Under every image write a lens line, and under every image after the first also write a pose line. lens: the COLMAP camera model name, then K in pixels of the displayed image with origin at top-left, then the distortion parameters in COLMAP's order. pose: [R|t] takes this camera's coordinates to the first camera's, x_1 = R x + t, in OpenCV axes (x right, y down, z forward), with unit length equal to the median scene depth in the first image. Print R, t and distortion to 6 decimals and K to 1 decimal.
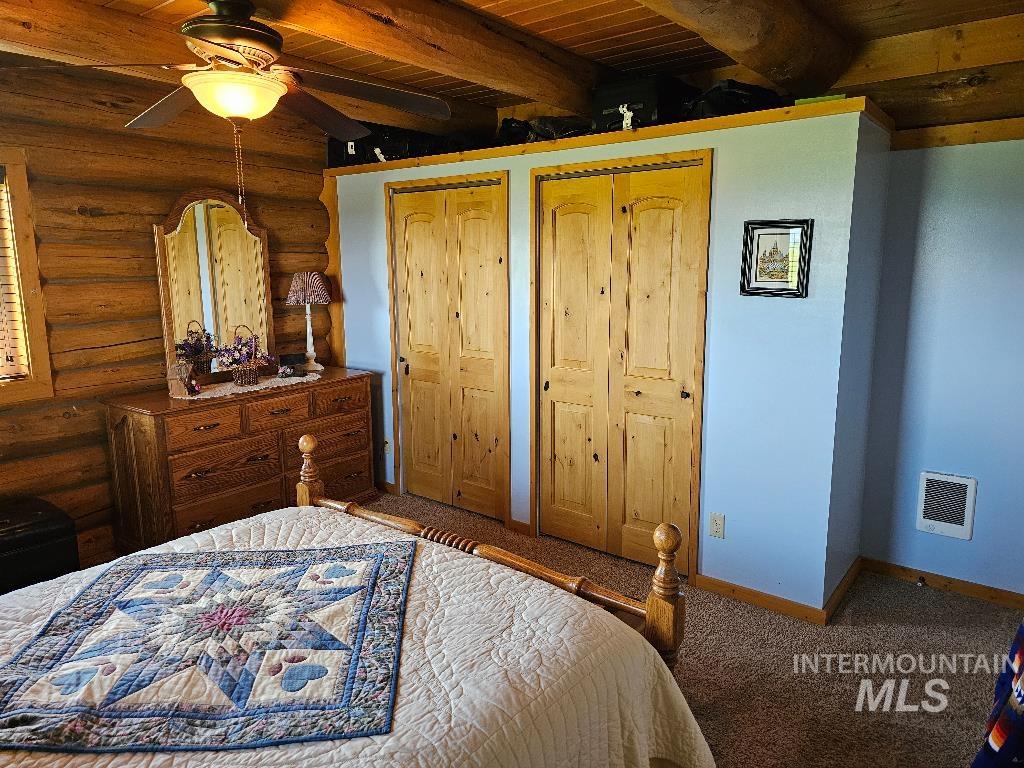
lens RADIAL K [[690.3, 0, 513.5], [0, 690.3, 343.8], [0, 0, 1]] dist [0.006063, 0.002284]
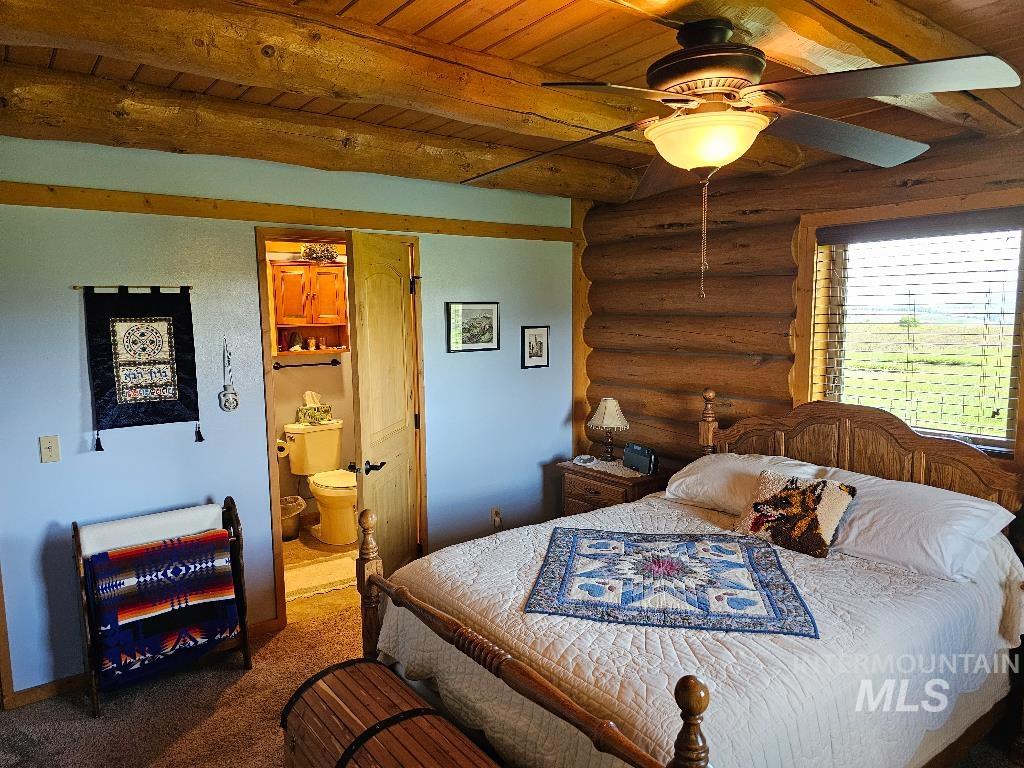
lens RADIAL K [[687.3, 0, 511.6], [0, 687.3, 402.0], [0, 0, 1]] dist [0.002632, 0.000728]
pose [[-0.966512, -0.018091, 0.255984, -0.228524], [0.047109, 0.968052, 0.246285, -0.155242], [-0.252262, 0.250097, -0.934781, 1.138065]]
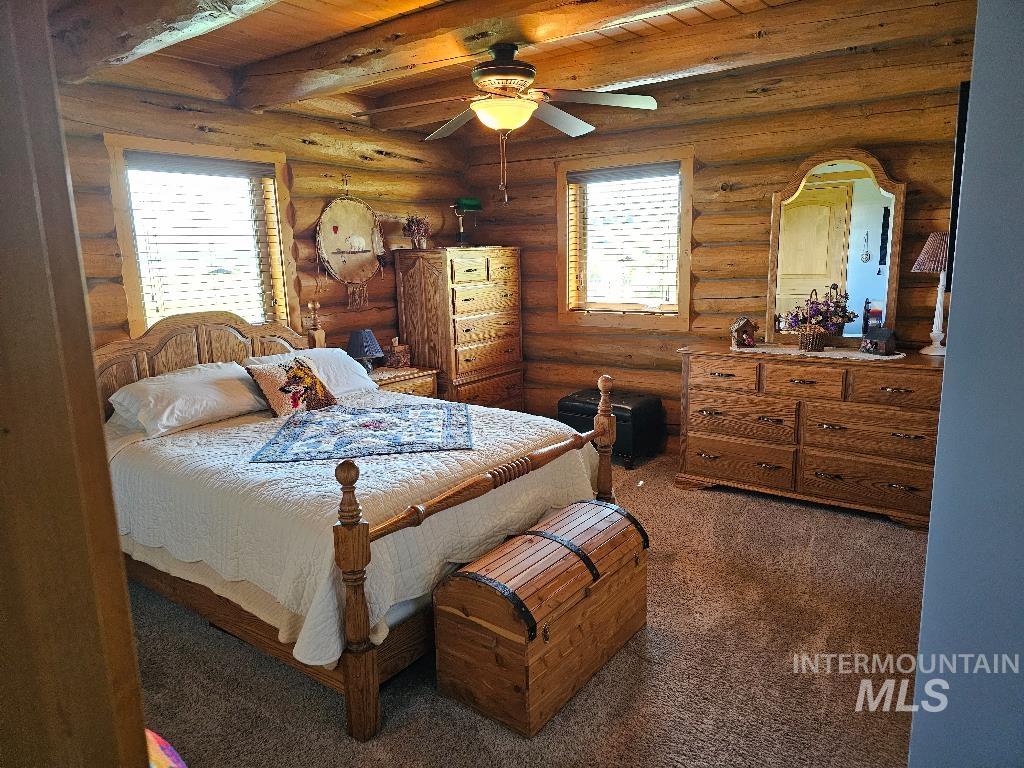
lens RADIAL K [[674.2, 0, 512.0], [0, 674.2, 384.0], [0, 0, 1]] dist [-0.000803, 0.000160]
pose [[0.027536, 0.198122, -0.979791, 0.643672], [-0.096581, 0.976104, 0.194662, -0.046752], [0.994944, 0.089269, 0.046013, 0.611407]]
